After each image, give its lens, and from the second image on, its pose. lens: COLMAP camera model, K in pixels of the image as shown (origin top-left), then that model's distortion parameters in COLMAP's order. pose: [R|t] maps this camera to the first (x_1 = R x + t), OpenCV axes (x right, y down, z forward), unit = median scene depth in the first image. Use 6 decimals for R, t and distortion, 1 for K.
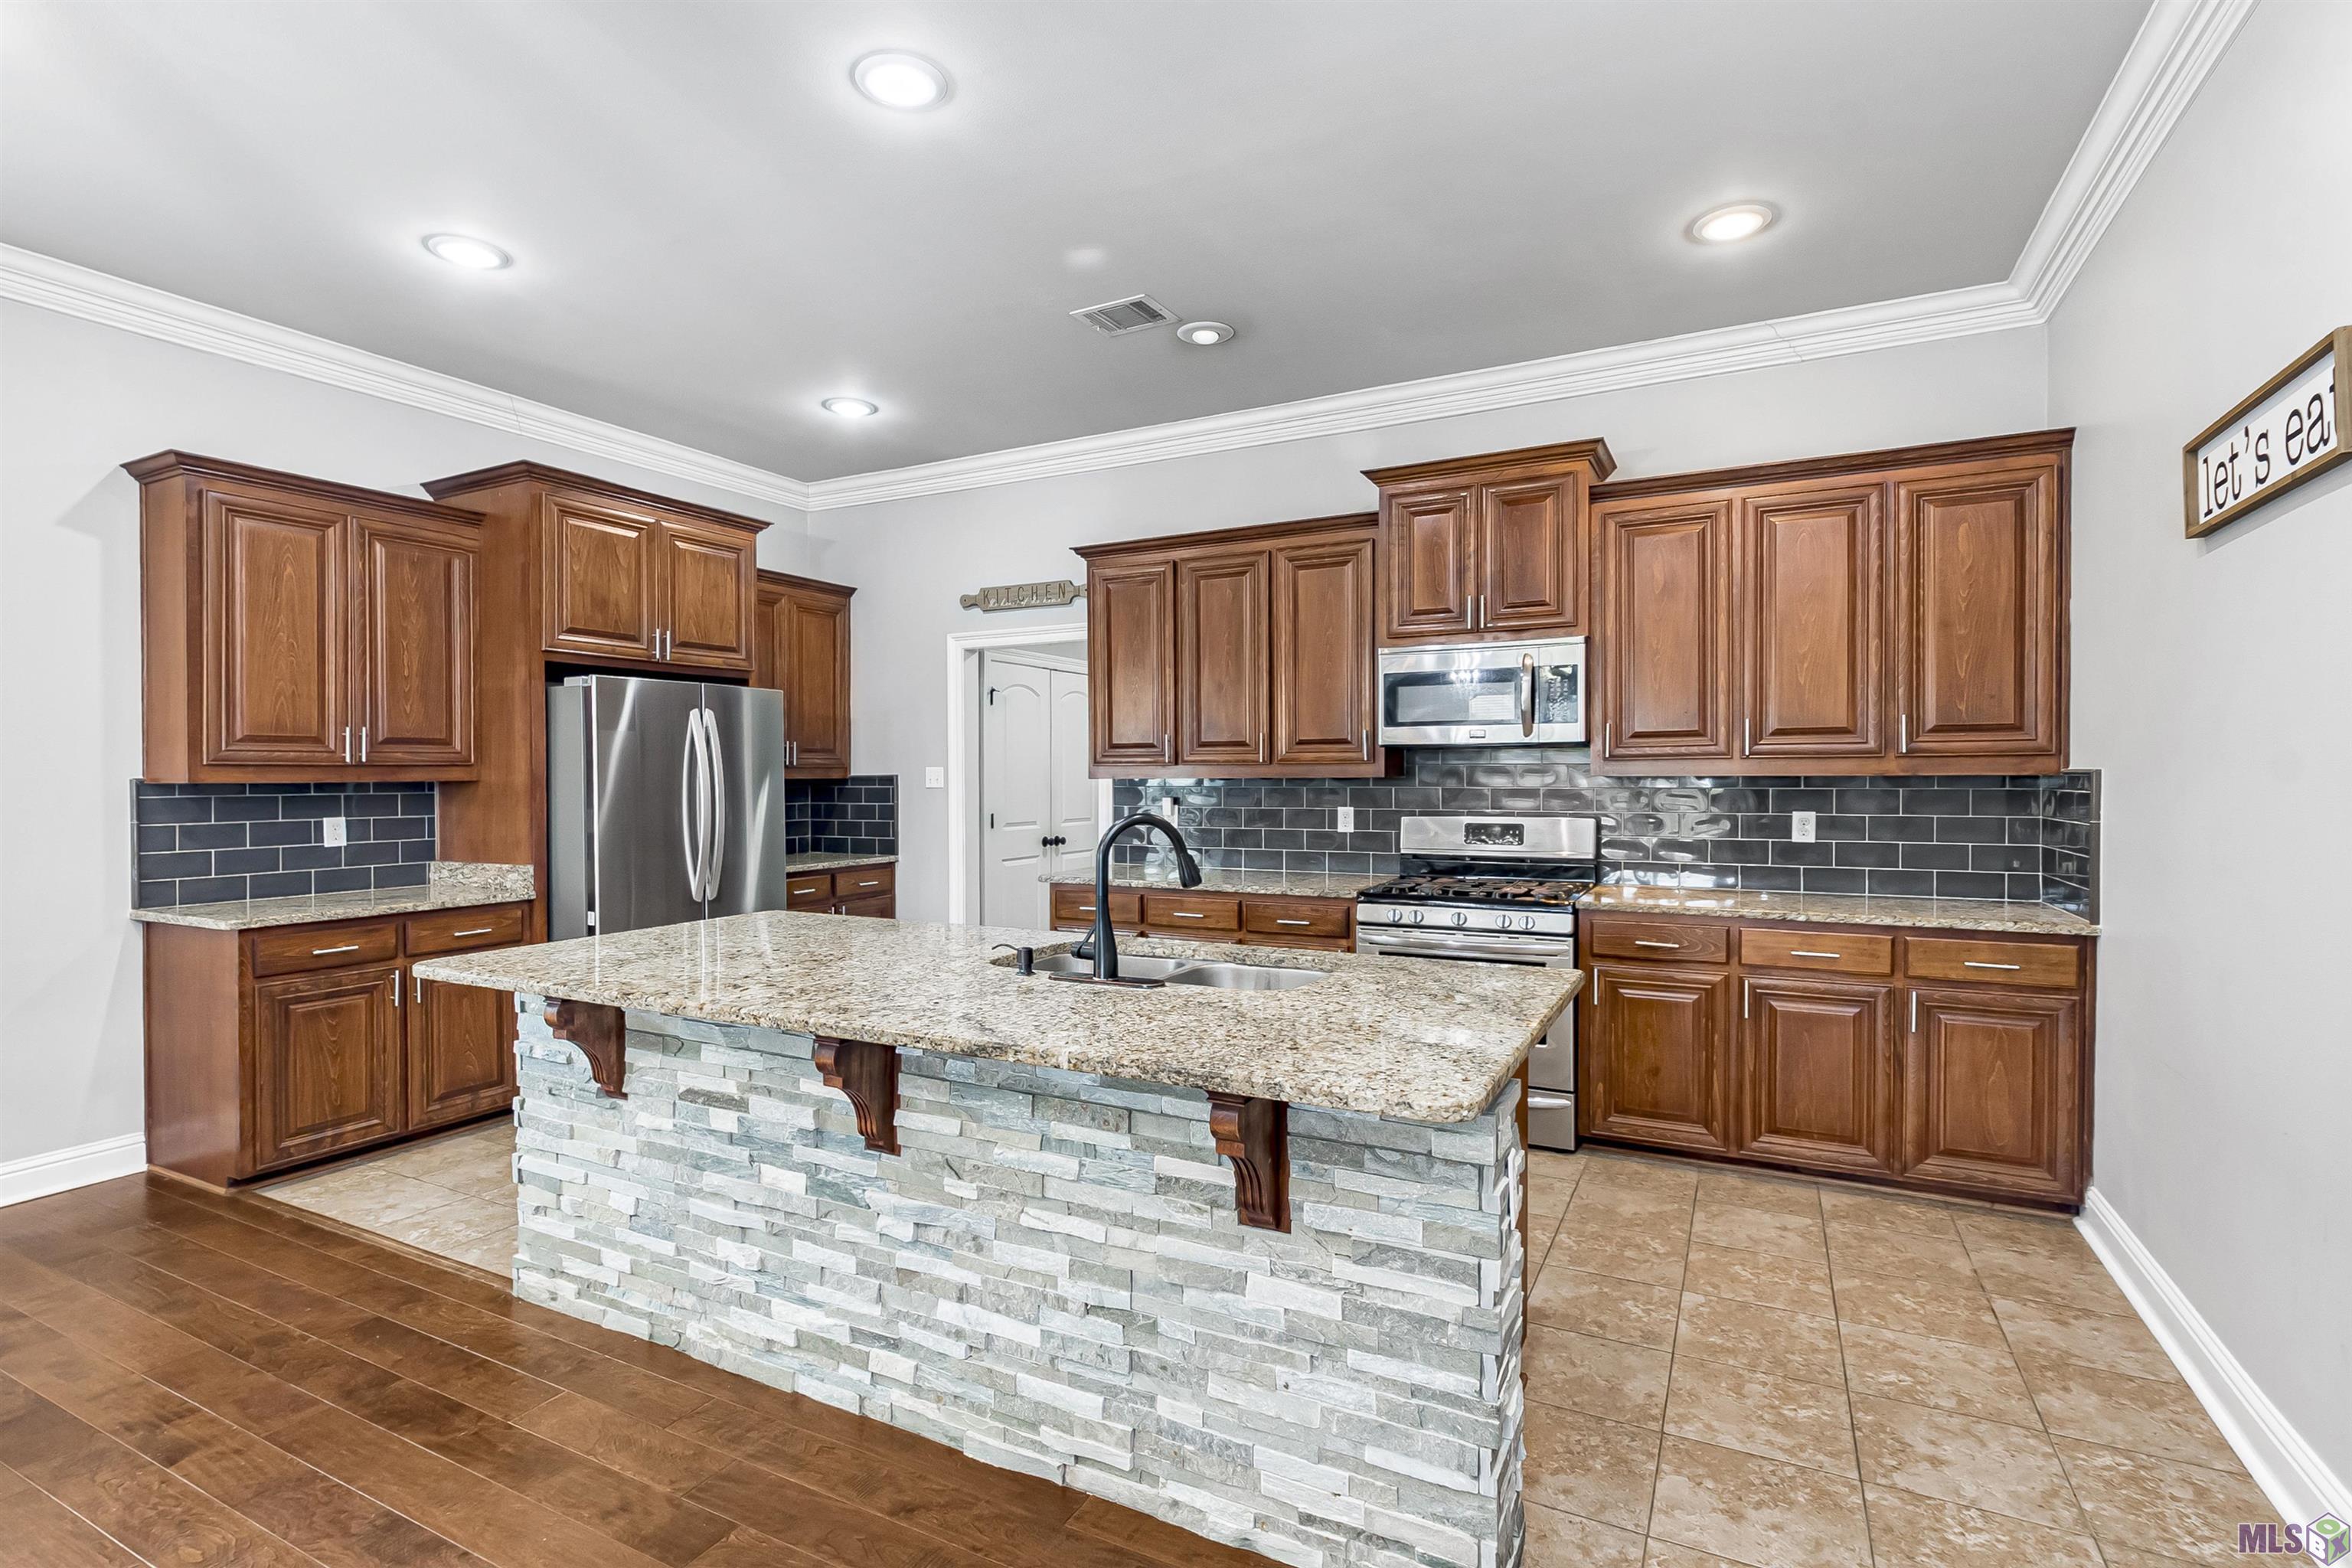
lens RADIAL K [[1036.5, 0, 1114.8], [0, 1036.5, 774.5], [0, 0, 1]] dist [0.003790, -0.000240]
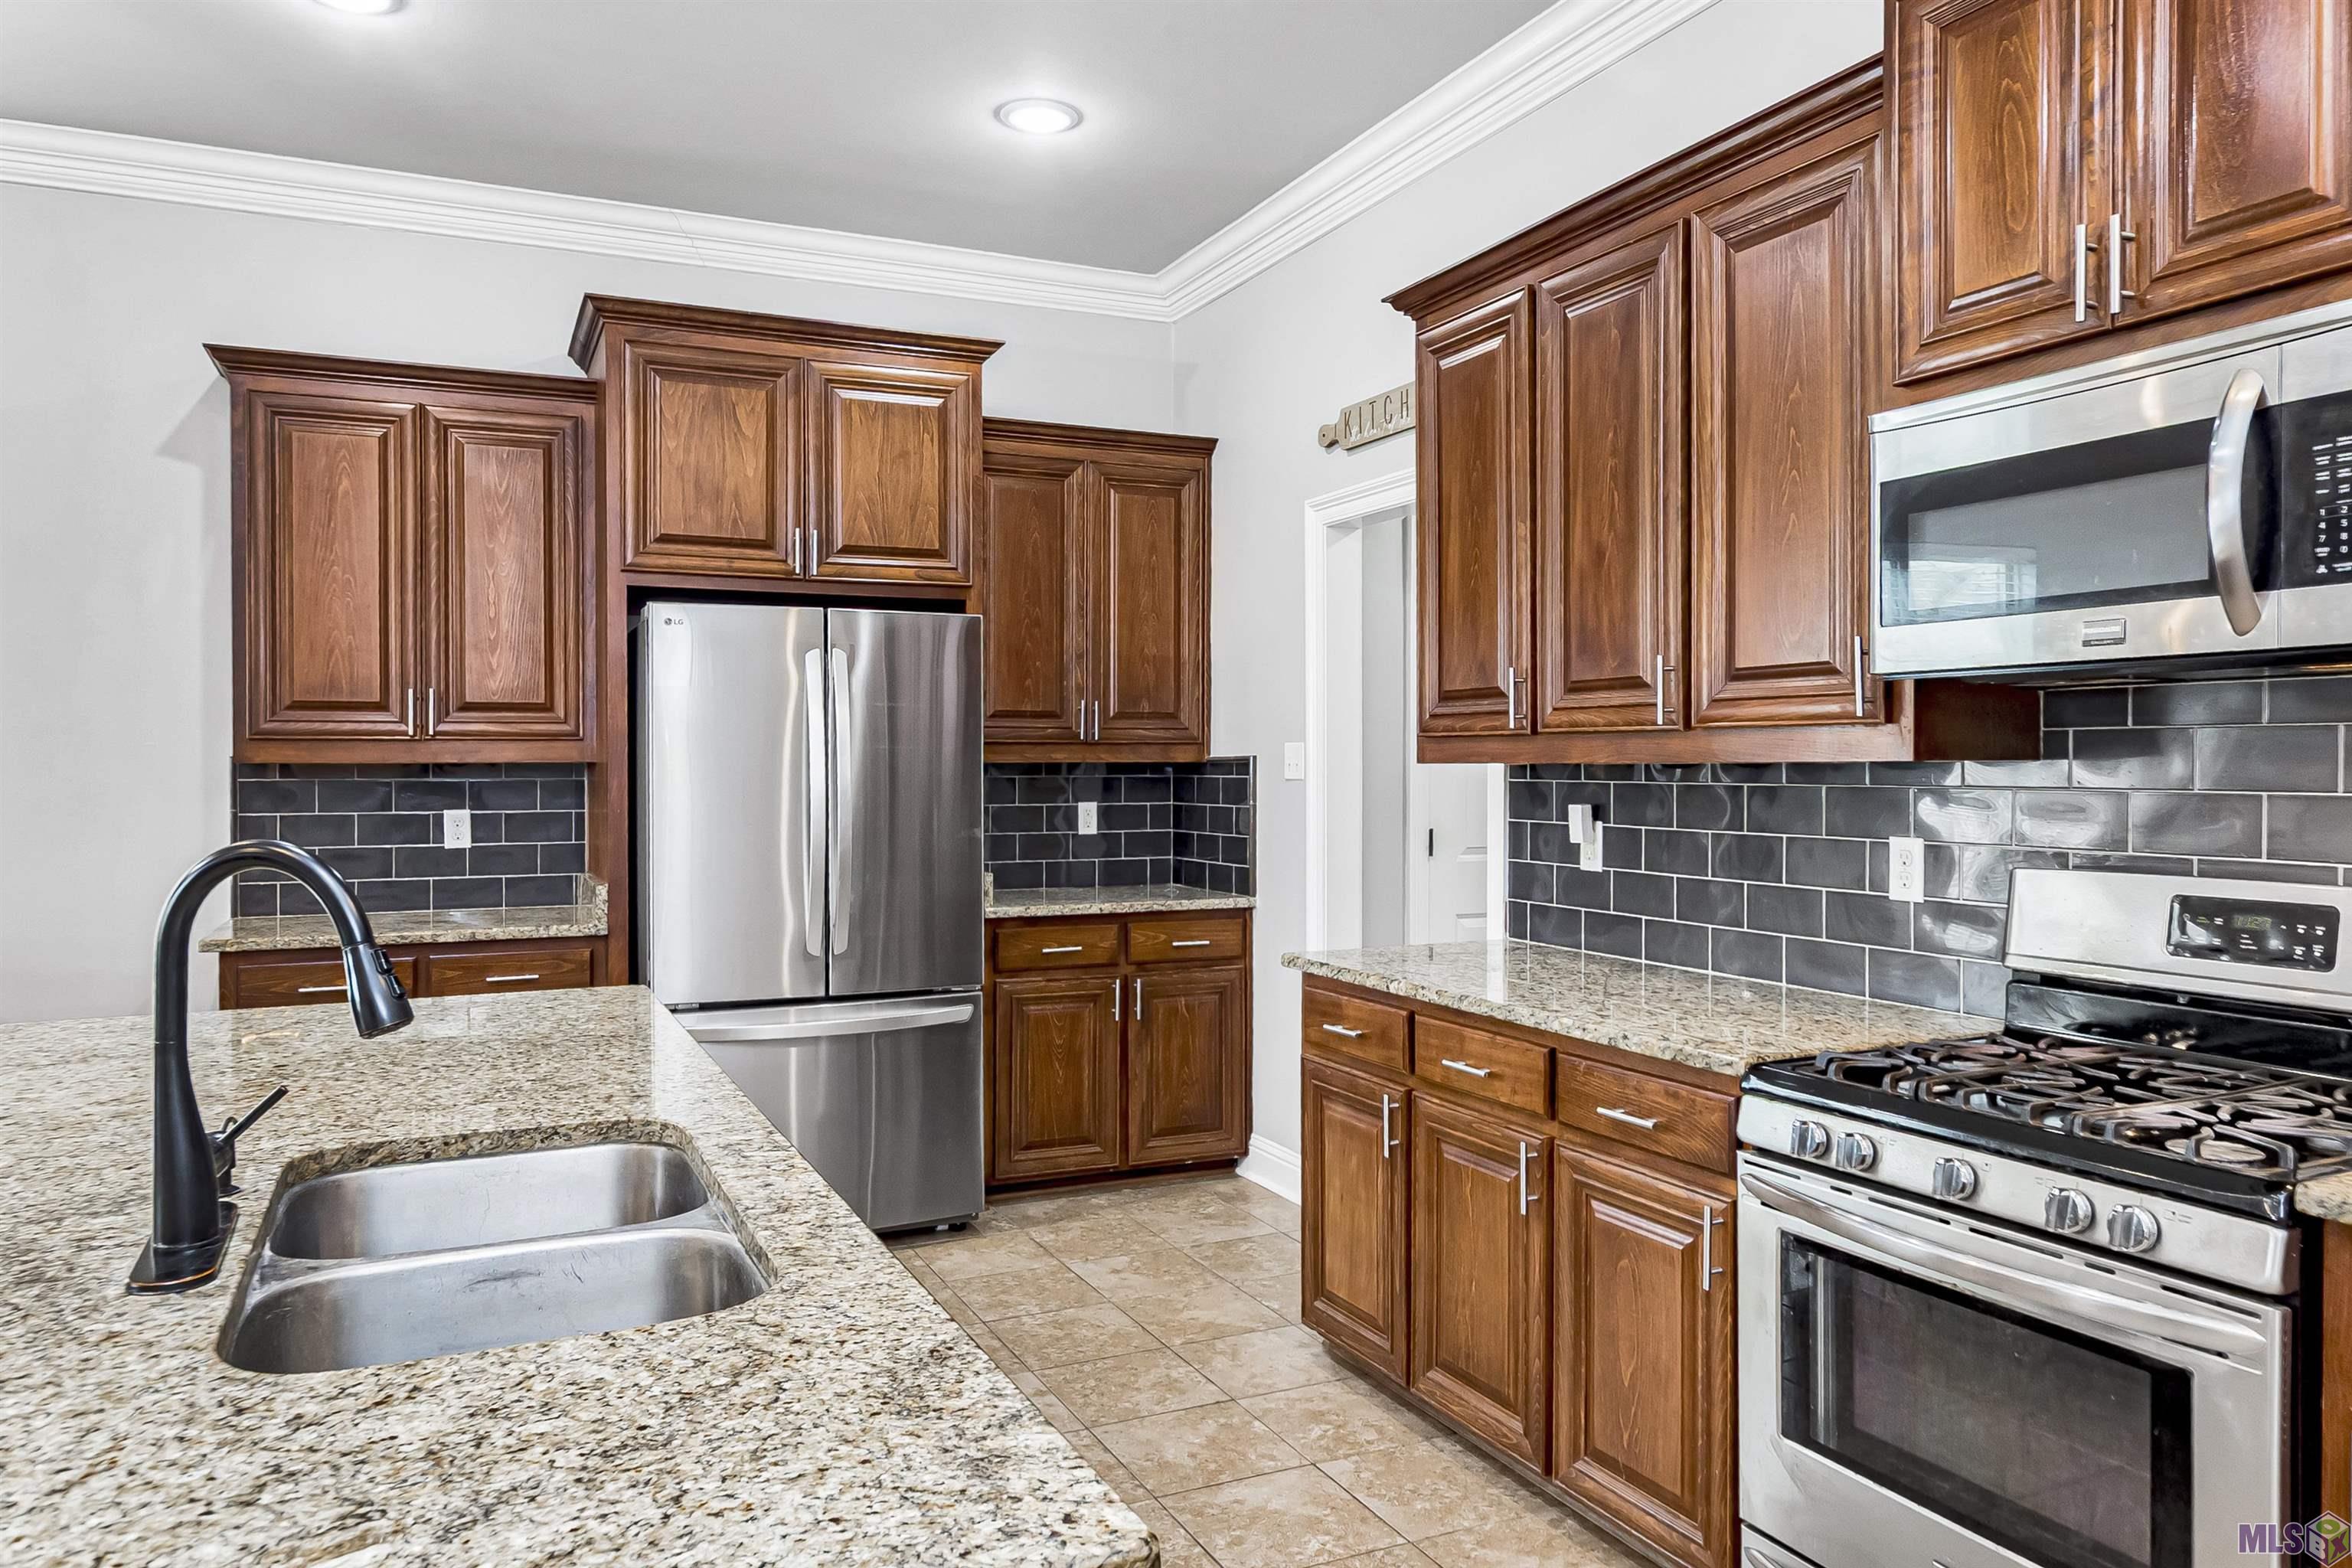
lens RADIAL K [[1567.7, 0, 1168.4], [0, 1567.7, 781.3], [0, 0, 1]] dist [0.006249, 0.000548]
pose [[0.829995, 0.010778, -0.557667, 0.295443], [-0.002989, 0.999885, 0.014877, 0.001876], [0.557764, -0.010681, 0.829931, 0.319280]]
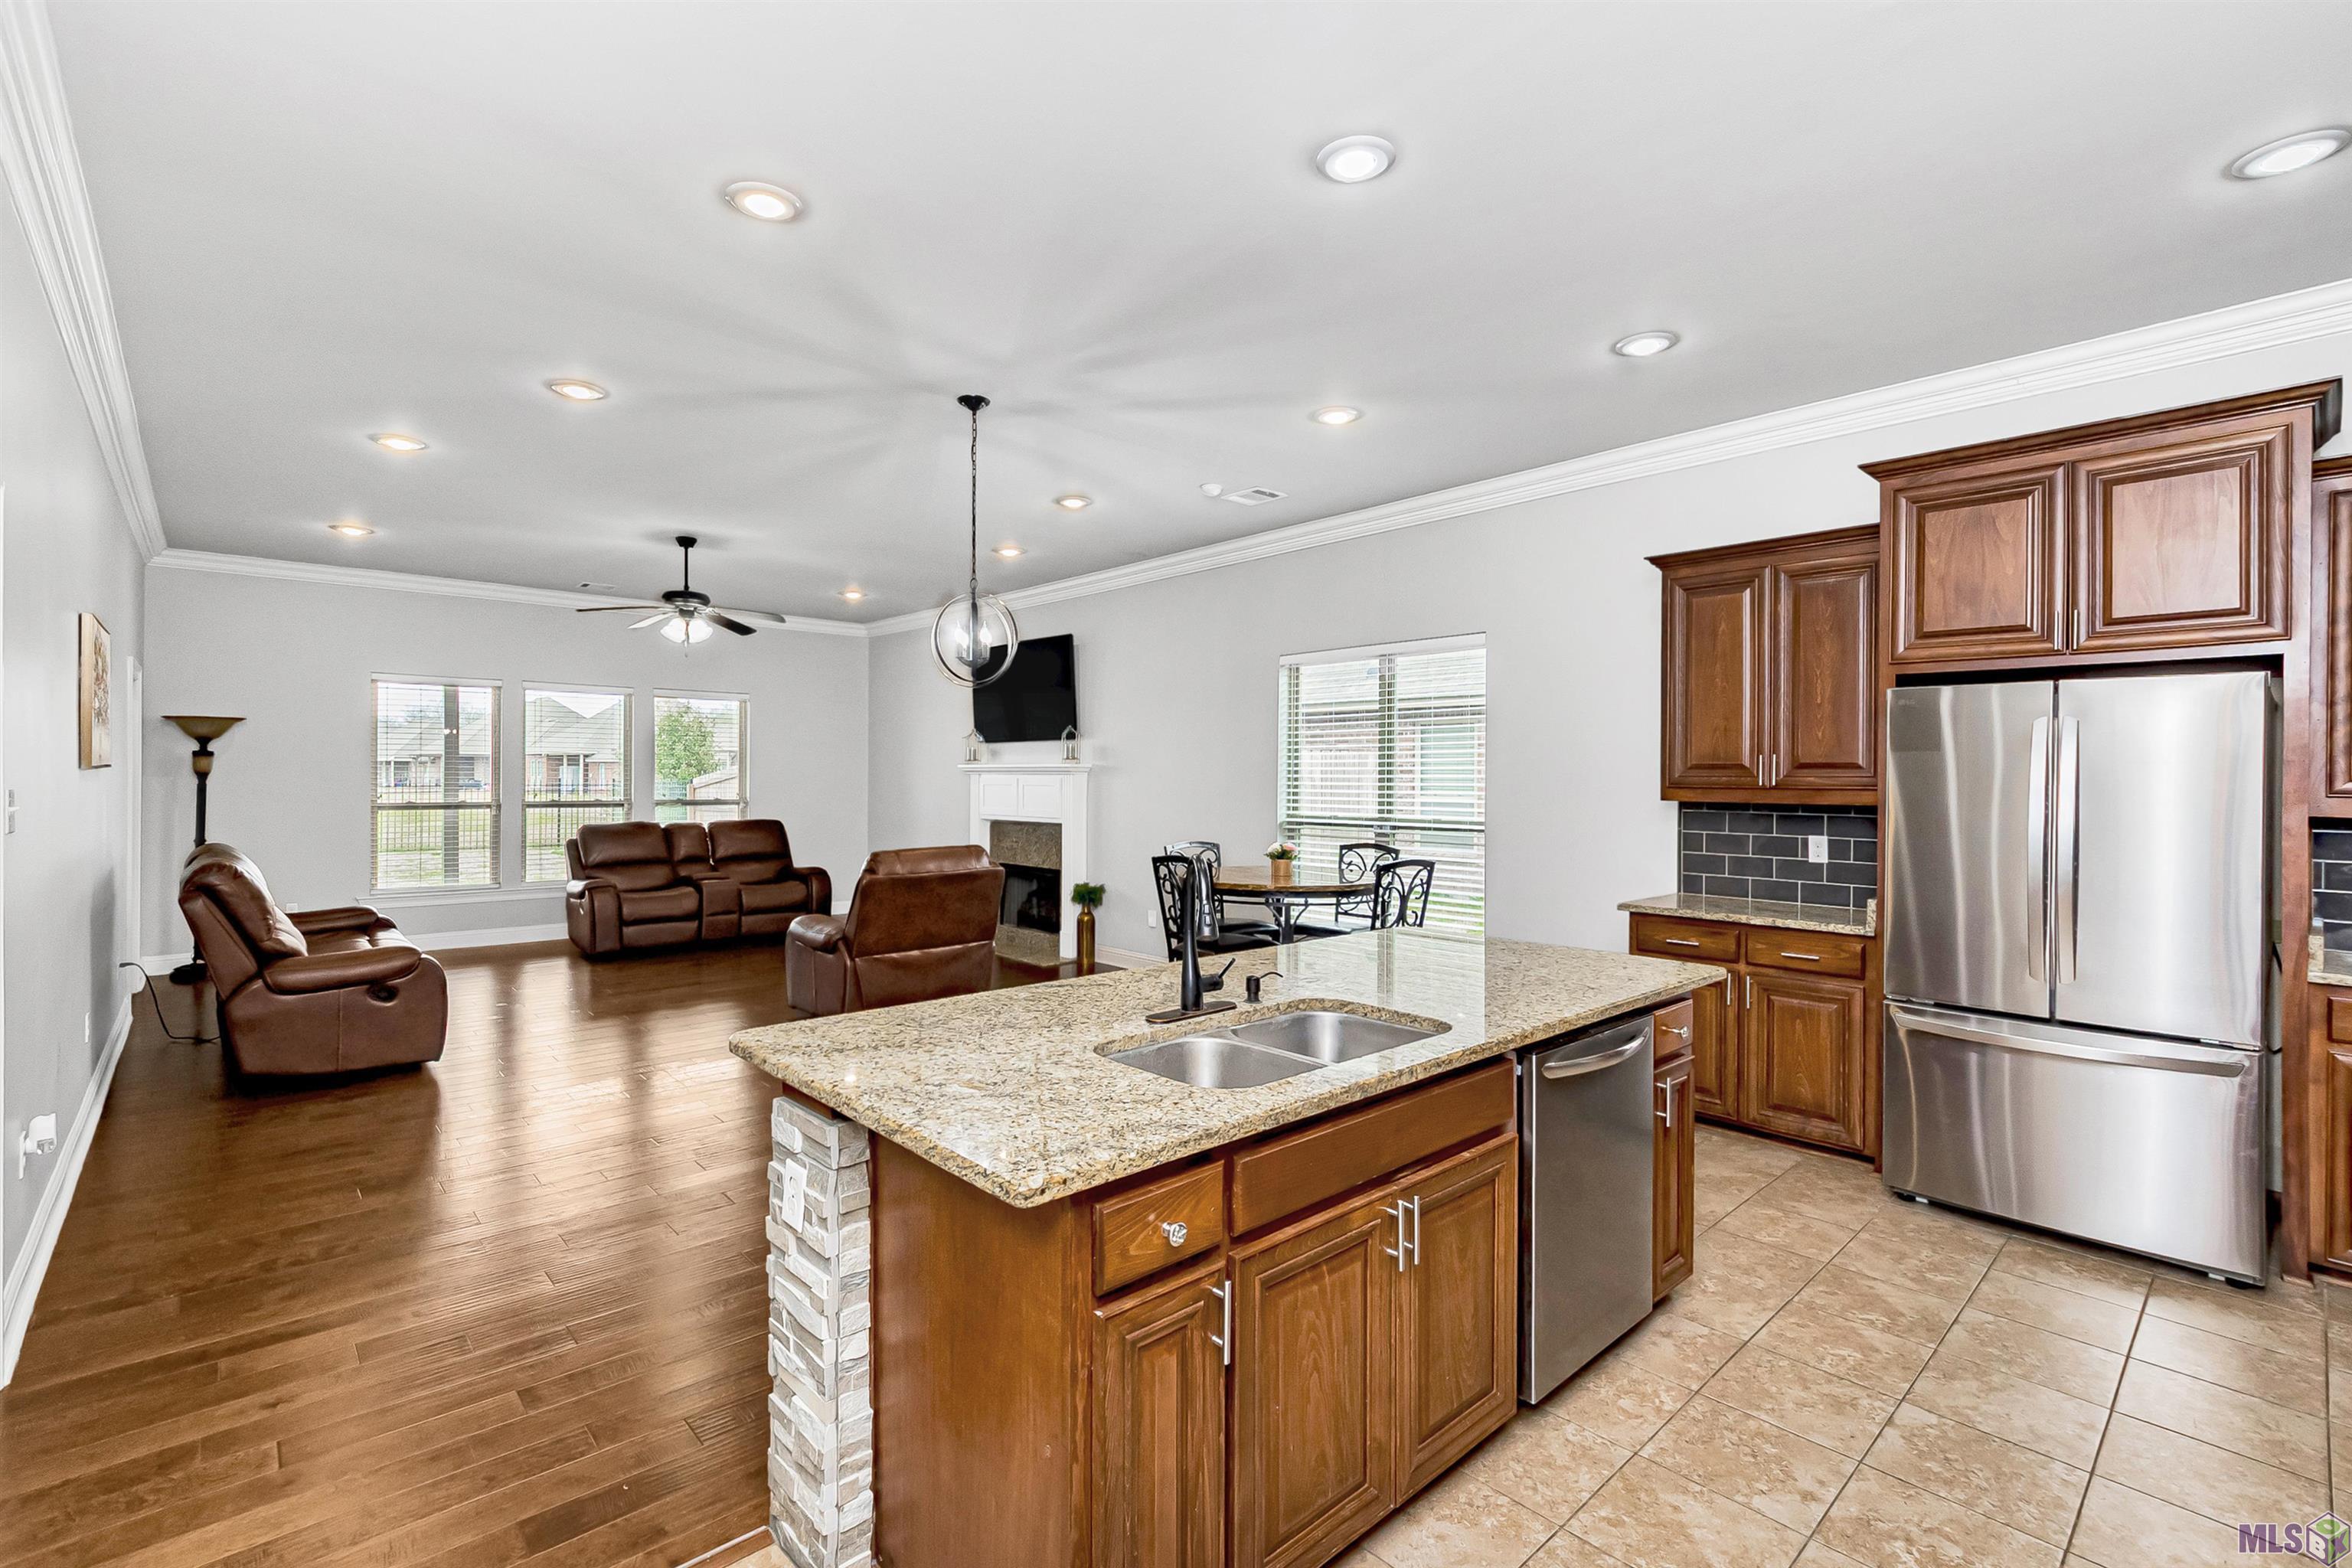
lens RADIAL K [[1036.5, 0, 1155.9], [0, 1036.5, 777.1], [0, 0, 1]] dist [0.003790, -0.000240]
pose [[-0.287697, 0.004575, -0.957711, 0.460034], [-0.006313, 0.999958, 0.006673, -0.021408], [0.957701, 0.007966, -0.287656, 0.598926]]
